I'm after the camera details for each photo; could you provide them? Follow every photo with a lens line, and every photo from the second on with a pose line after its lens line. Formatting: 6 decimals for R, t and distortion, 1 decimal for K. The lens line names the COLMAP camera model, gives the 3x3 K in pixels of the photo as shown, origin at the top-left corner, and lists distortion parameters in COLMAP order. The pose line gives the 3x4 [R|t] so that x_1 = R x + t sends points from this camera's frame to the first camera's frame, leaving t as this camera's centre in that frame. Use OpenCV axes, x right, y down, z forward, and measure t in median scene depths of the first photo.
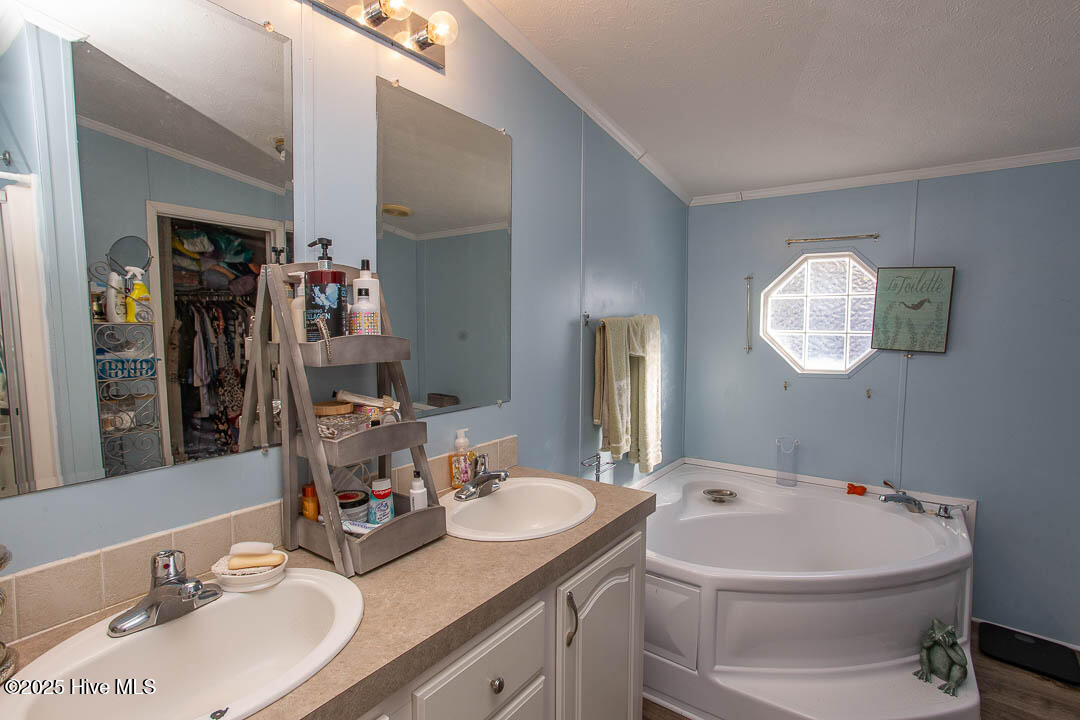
lens RADIAL K [[521.3, 0, 538.2], [0, 521.3, 355.1], [0, 0, 1]] dist [-0.056489, 0.036245]
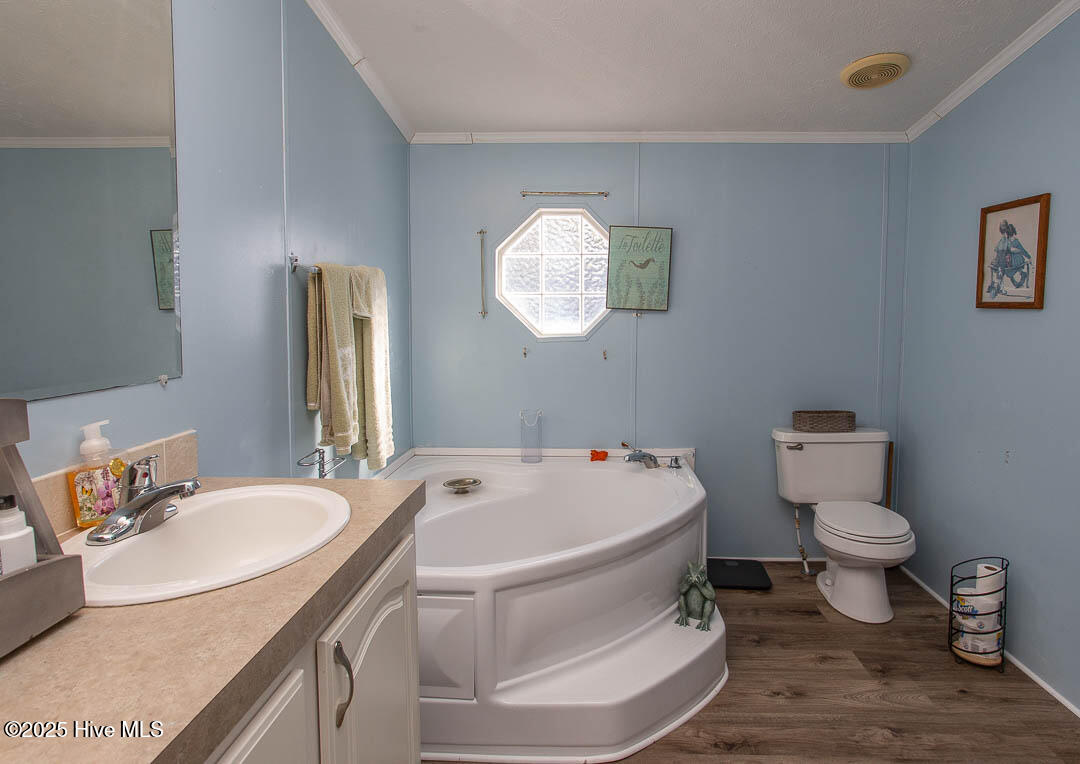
lens RADIAL K [[591.5, 0, 562.6], [0, 591.5, 341.4], [0, 0, 1]] dist [-0.056437, 0.042409]
pose [[0.827472, -0.029524, 0.560730, -0.054049], [0.036589, 0.999329, -0.001377, 0.051256], [-0.560313, 0.021656, 0.827998, 0.123596]]
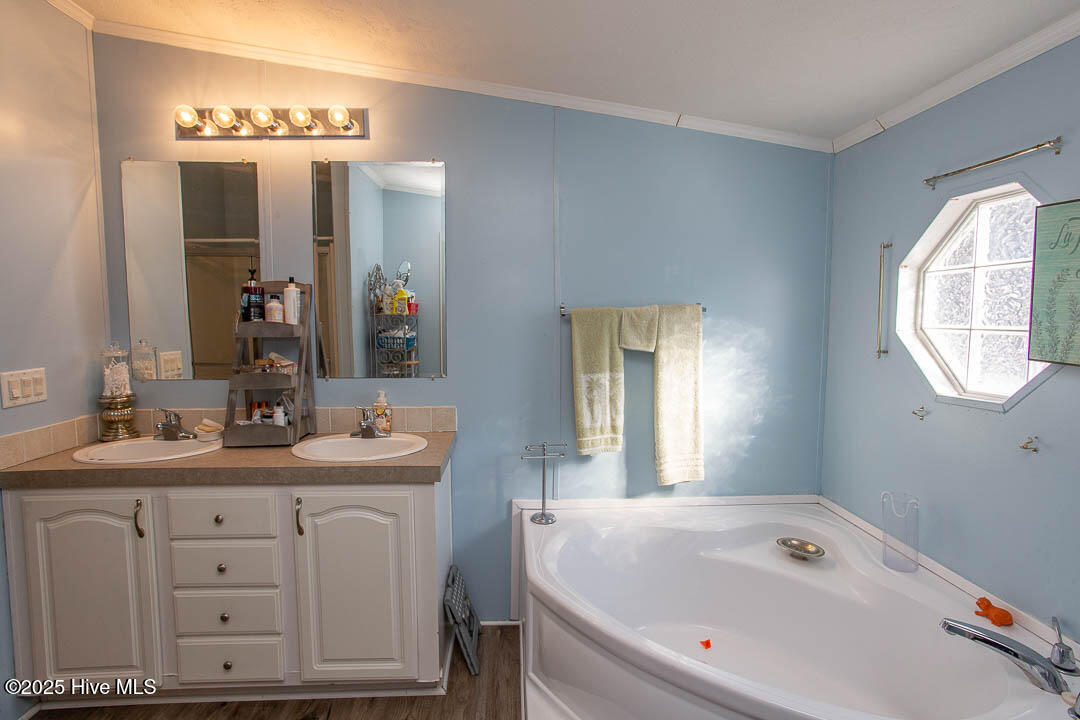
lens RADIAL K [[531.8, 0, 535.8], [0, 531.8, 352.3], [0, 0, 1]] dist [-0.053694, 0.037396]
pose [[0.637998, 0.052661, -0.768235, 0.784847], [-0.045564, 0.998492, 0.030605, -0.014580], [0.768689, 0.015478, 0.639436, 0.271127]]
